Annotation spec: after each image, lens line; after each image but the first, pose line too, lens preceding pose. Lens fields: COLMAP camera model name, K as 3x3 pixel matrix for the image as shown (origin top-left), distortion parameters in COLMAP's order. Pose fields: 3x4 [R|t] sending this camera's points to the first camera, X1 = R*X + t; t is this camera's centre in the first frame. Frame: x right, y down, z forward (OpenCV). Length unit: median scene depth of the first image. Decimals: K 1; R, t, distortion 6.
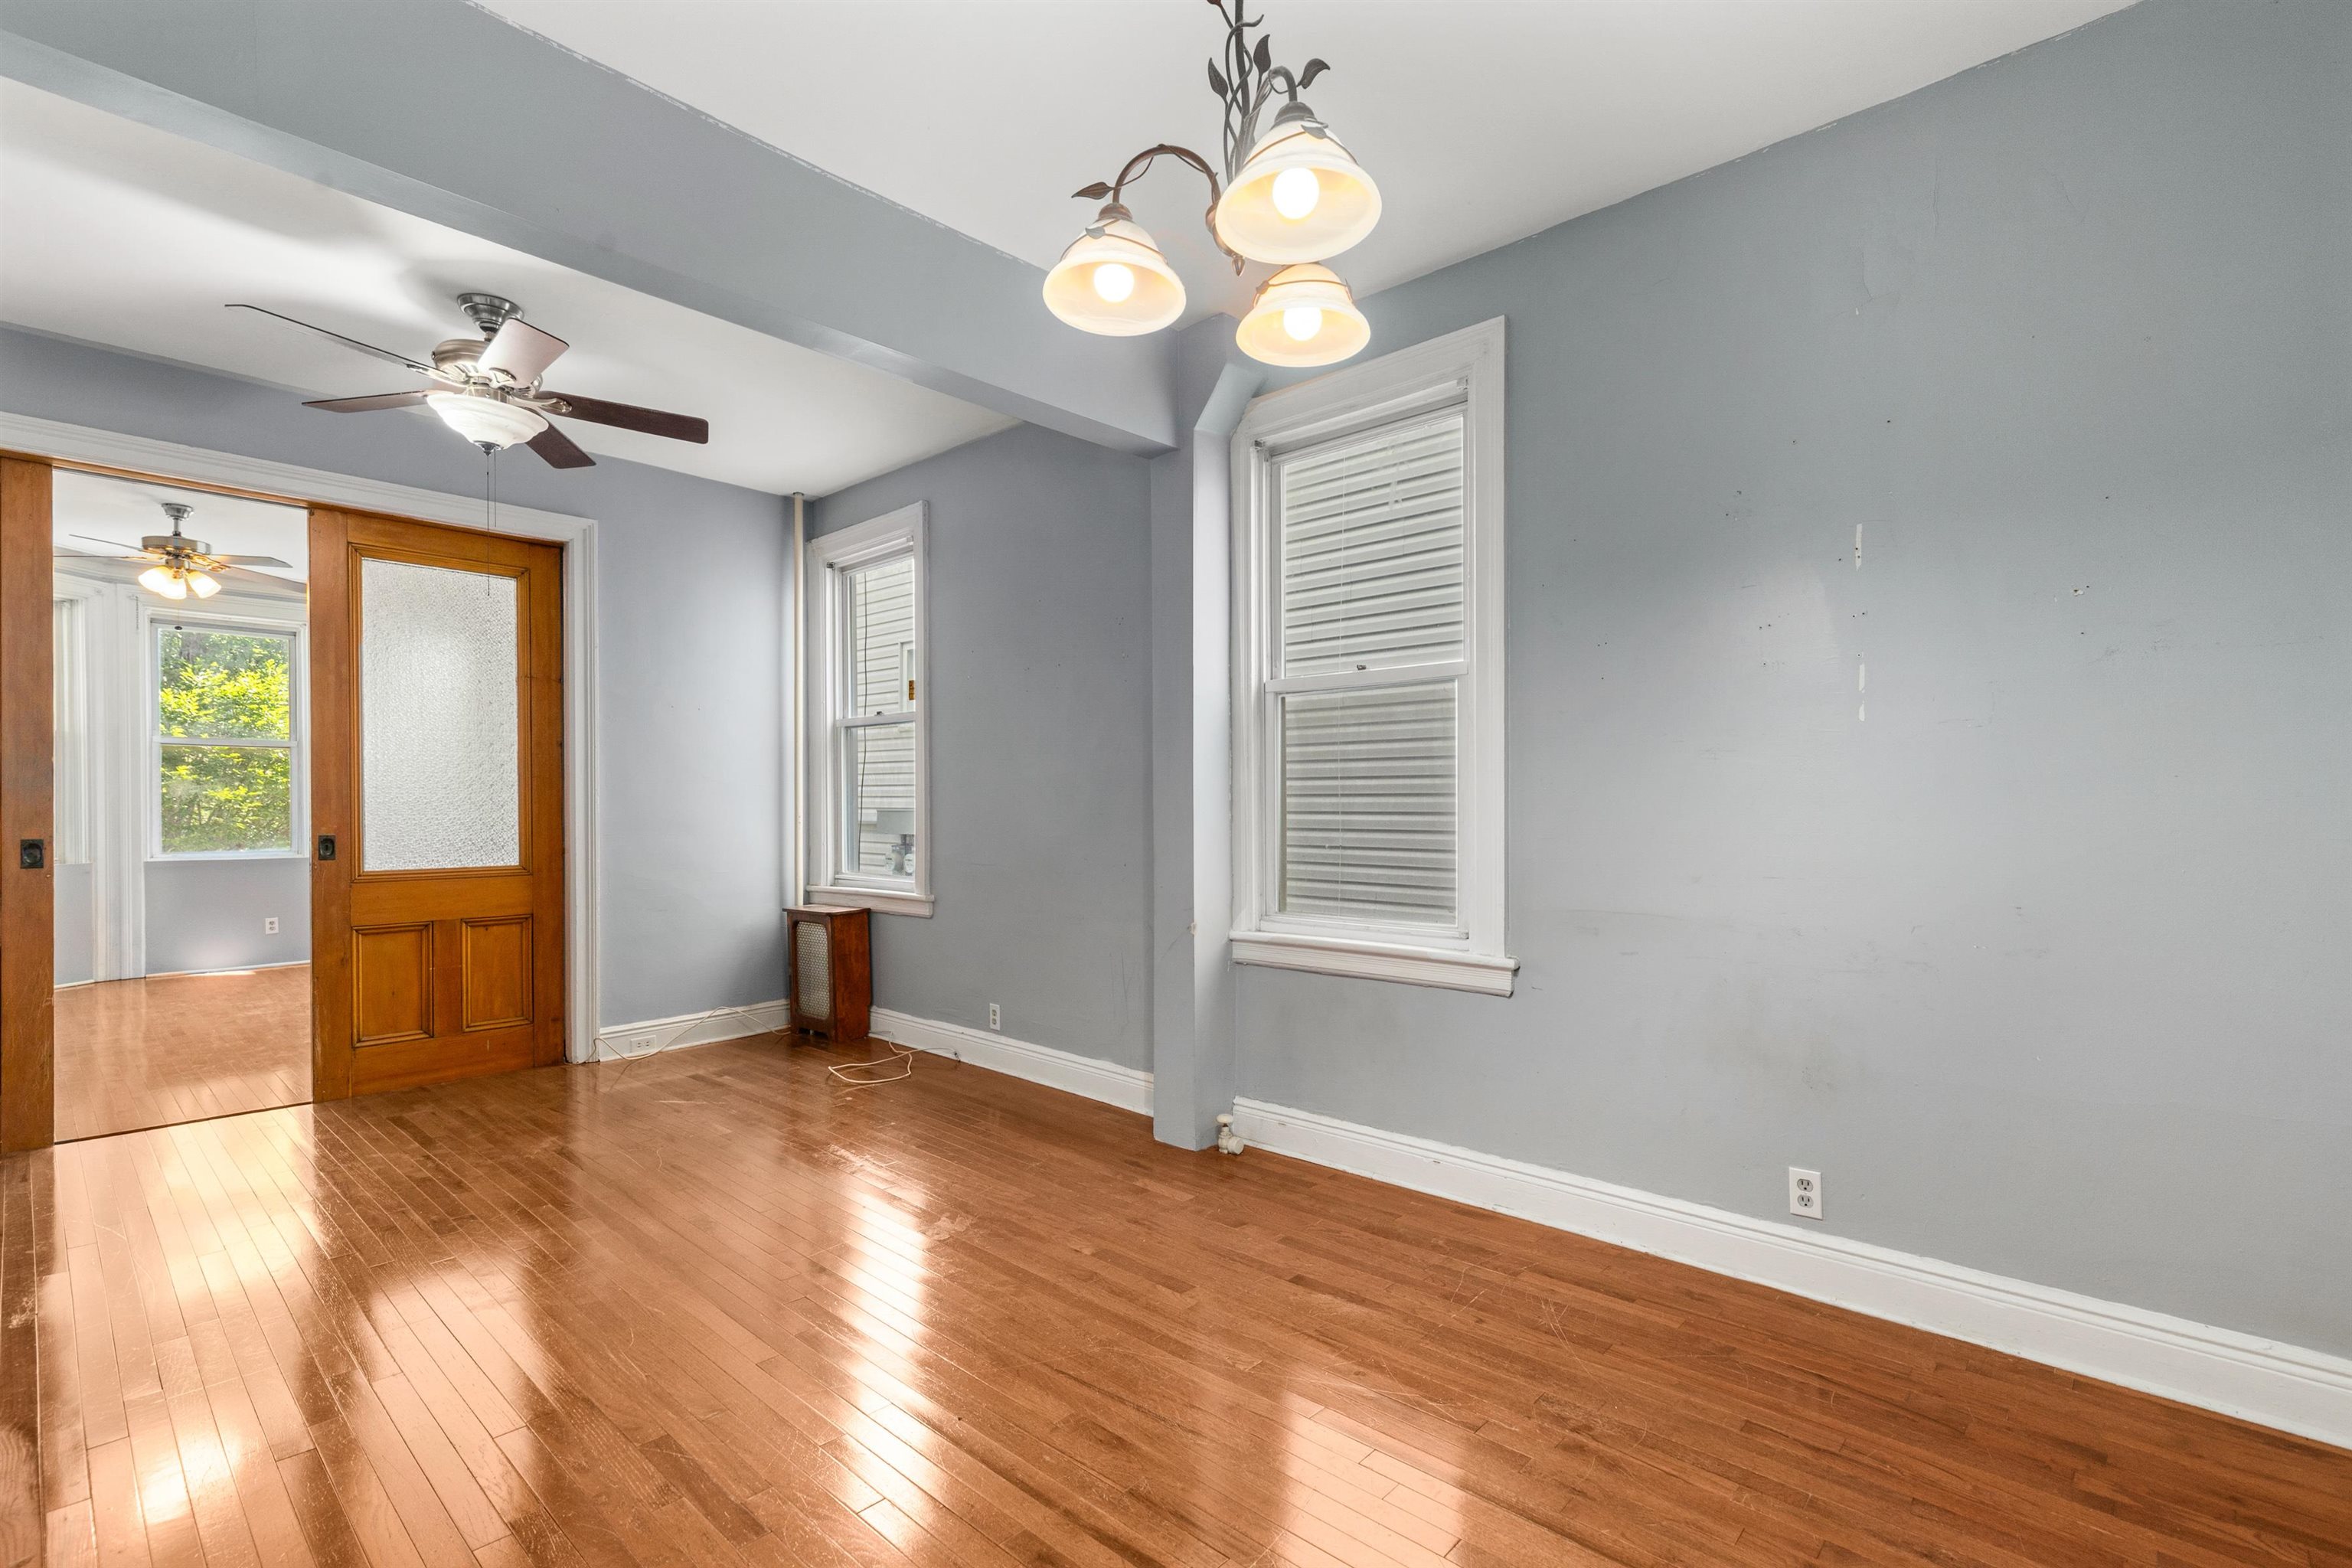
lens RADIAL K [[1069.4, 0, 1187.9], [0, 1069.4, 820.2], [0, 0, 1]] dist [0.002966, 0.000000]
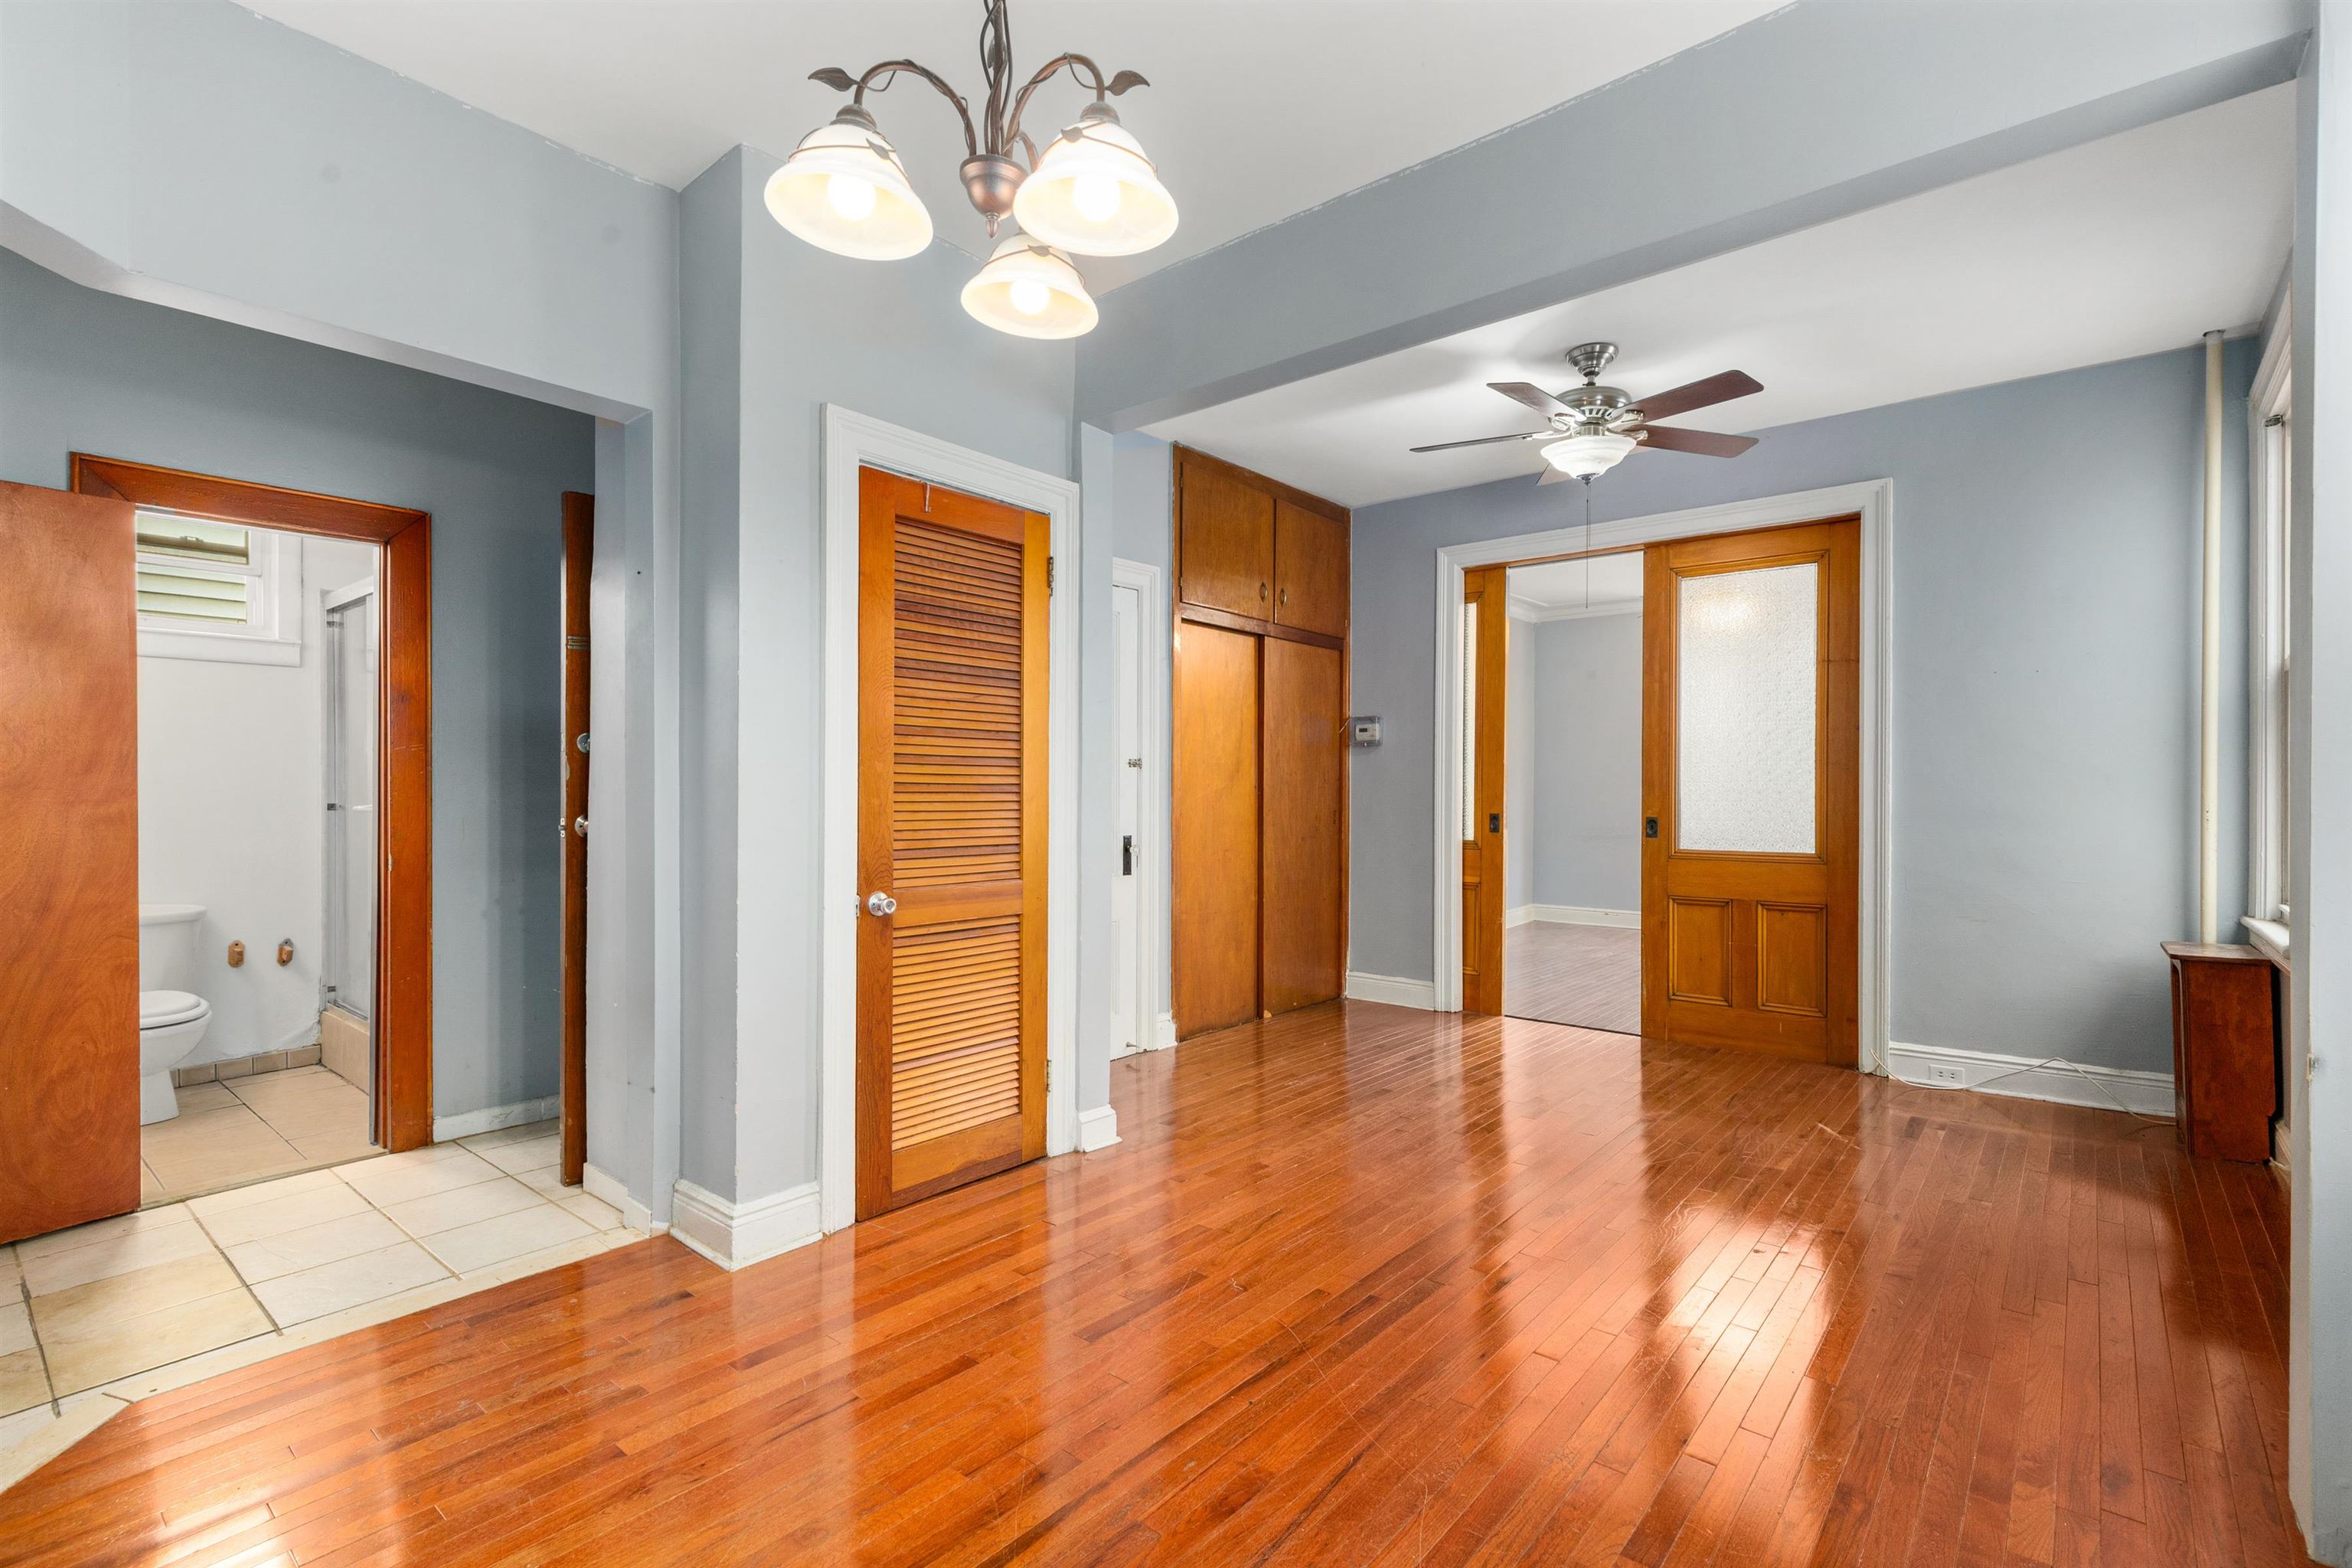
lens RADIAL K [[1070.6, 0, 1182.9], [0, 1070.6, 796.9], [0, 0, 1]] dist [0.007585, -0.000483]
pose [[0.039792, 0.007139, -0.999182, 0.379633], [-0.017049, 0.999834, 0.006464, -0.007233], [0.999063, 0.016778, 0.039907, 0.427176]]
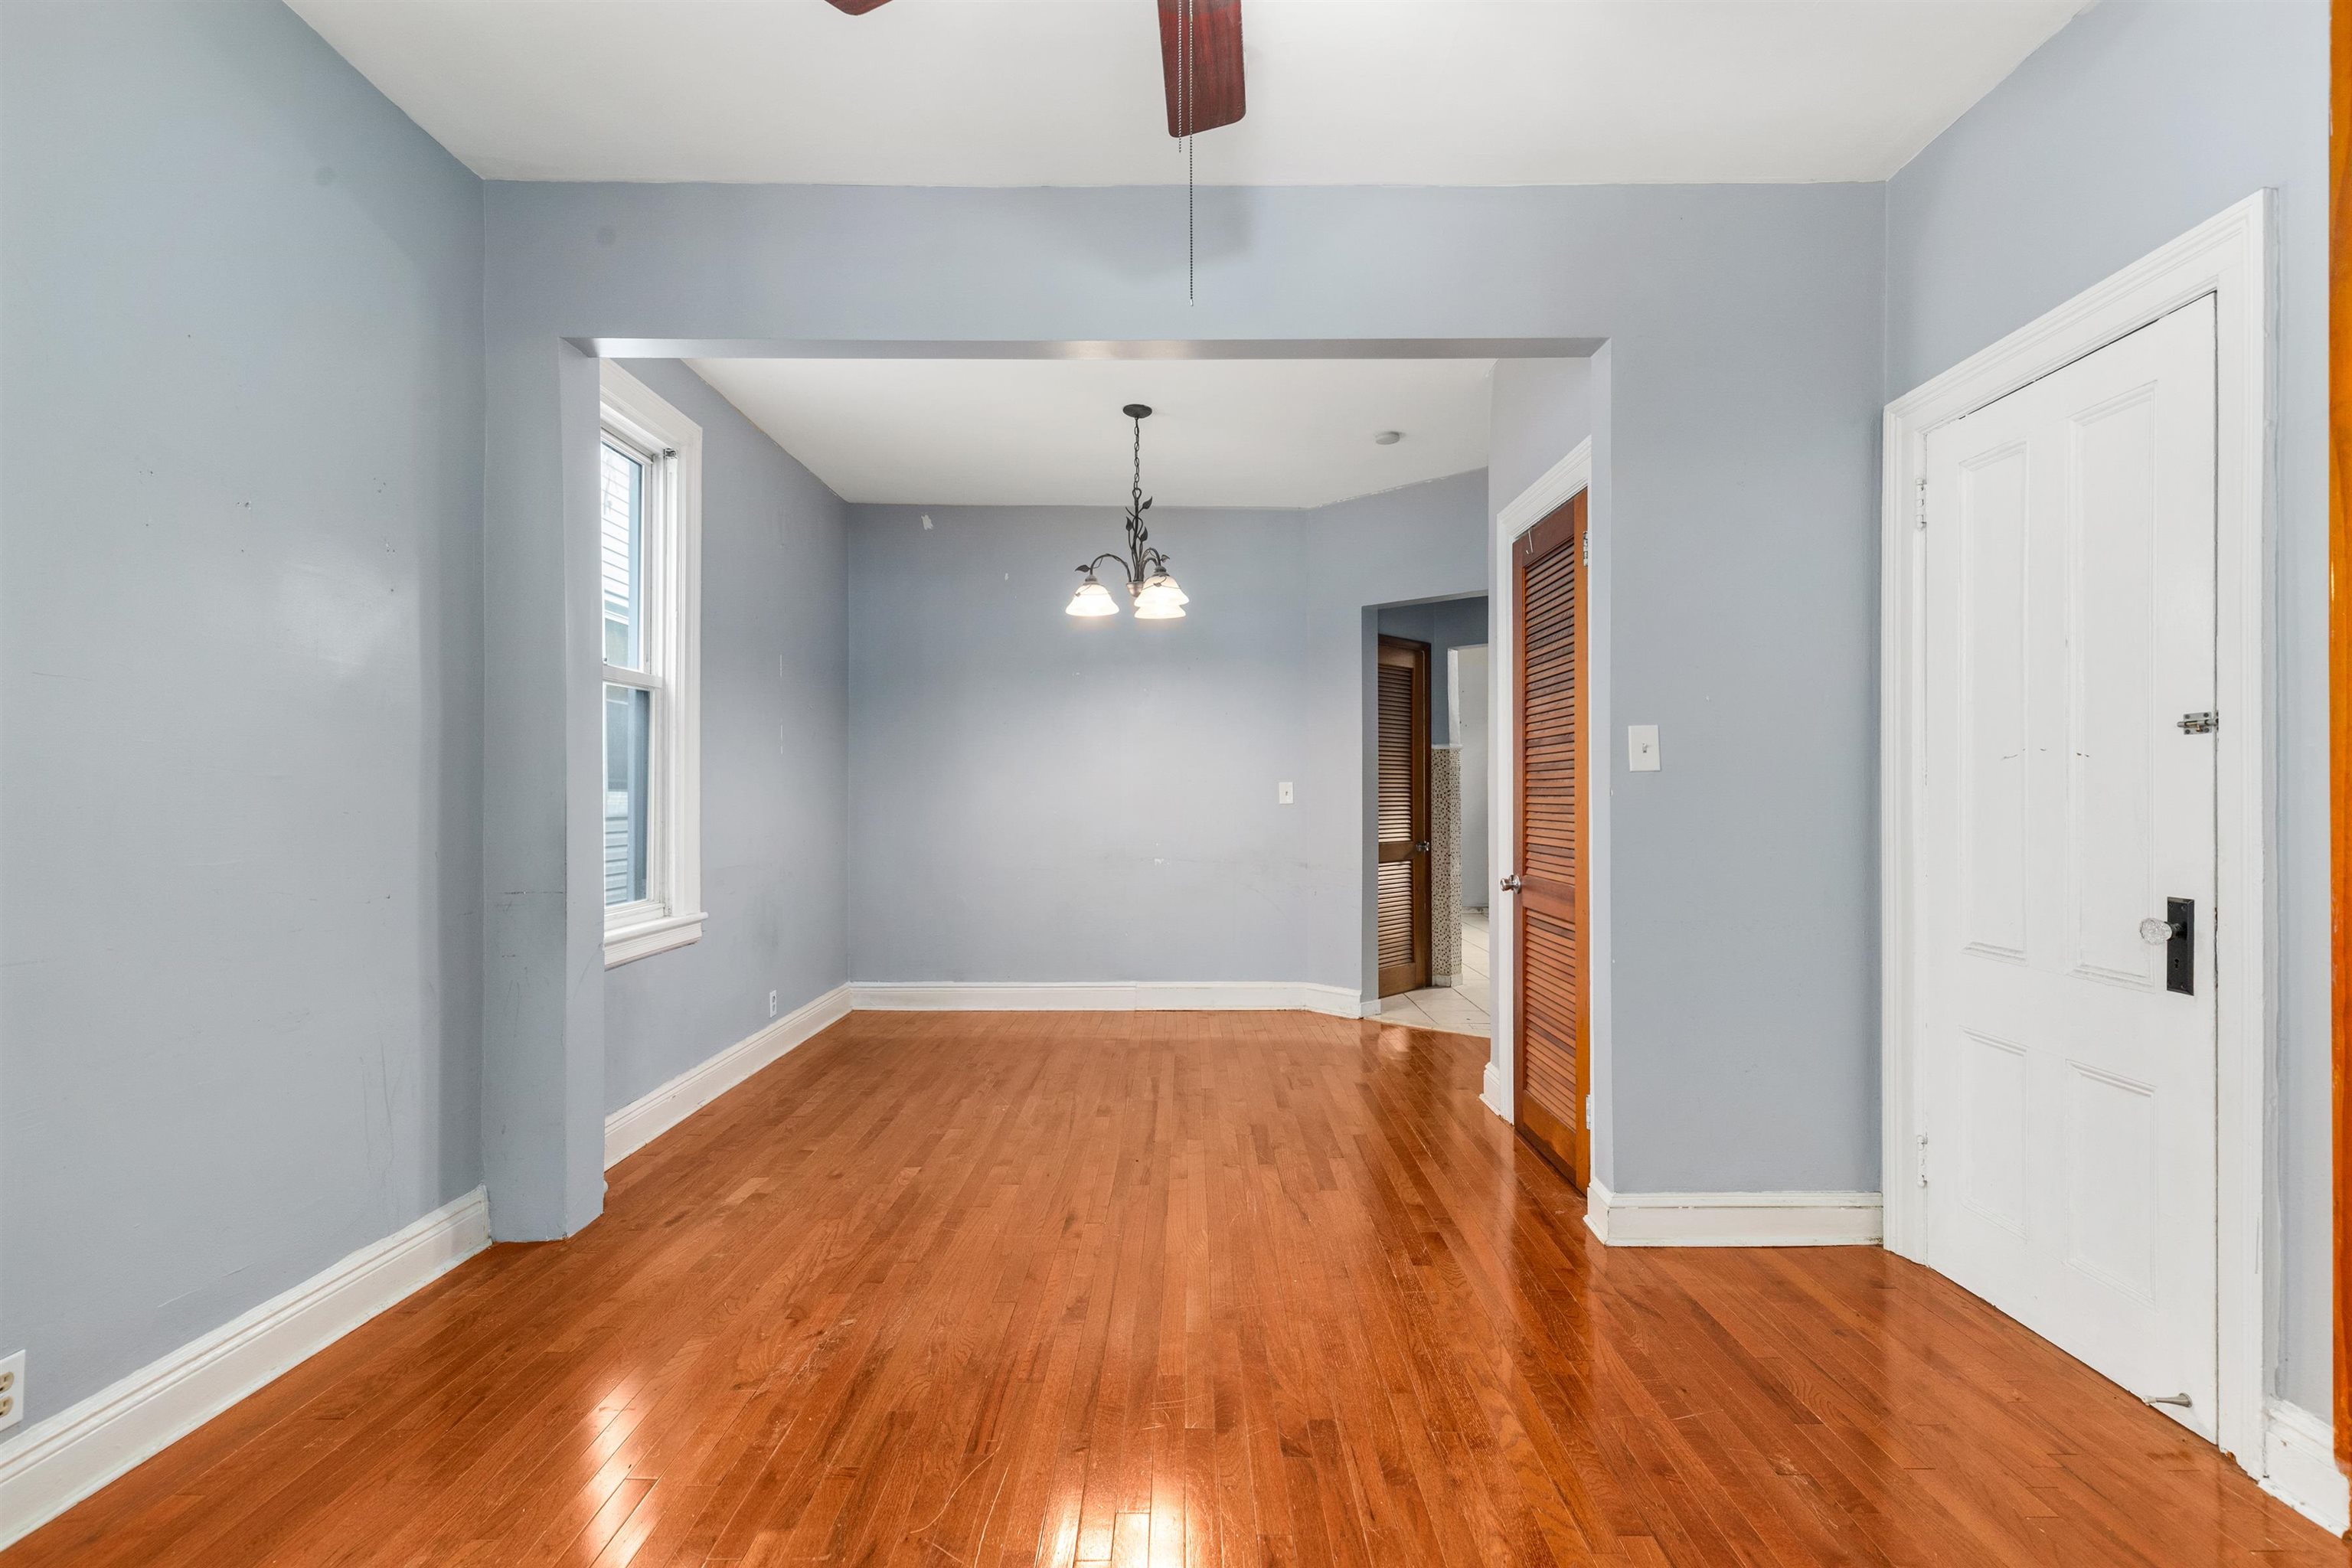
lens RADIAL K [[1071.7, 0, 1181.6], [0, 1071.7, 792.4], [0, 0, 1]] dist [0.018502, -0.007198]
pose [[-0.672338, 0.005118, 0.740226, -0.786880], [0.014255, 0.999880, 0.006034, -0.013717], [-0.740107, 0.014609, -0.672331, 1.050709]]
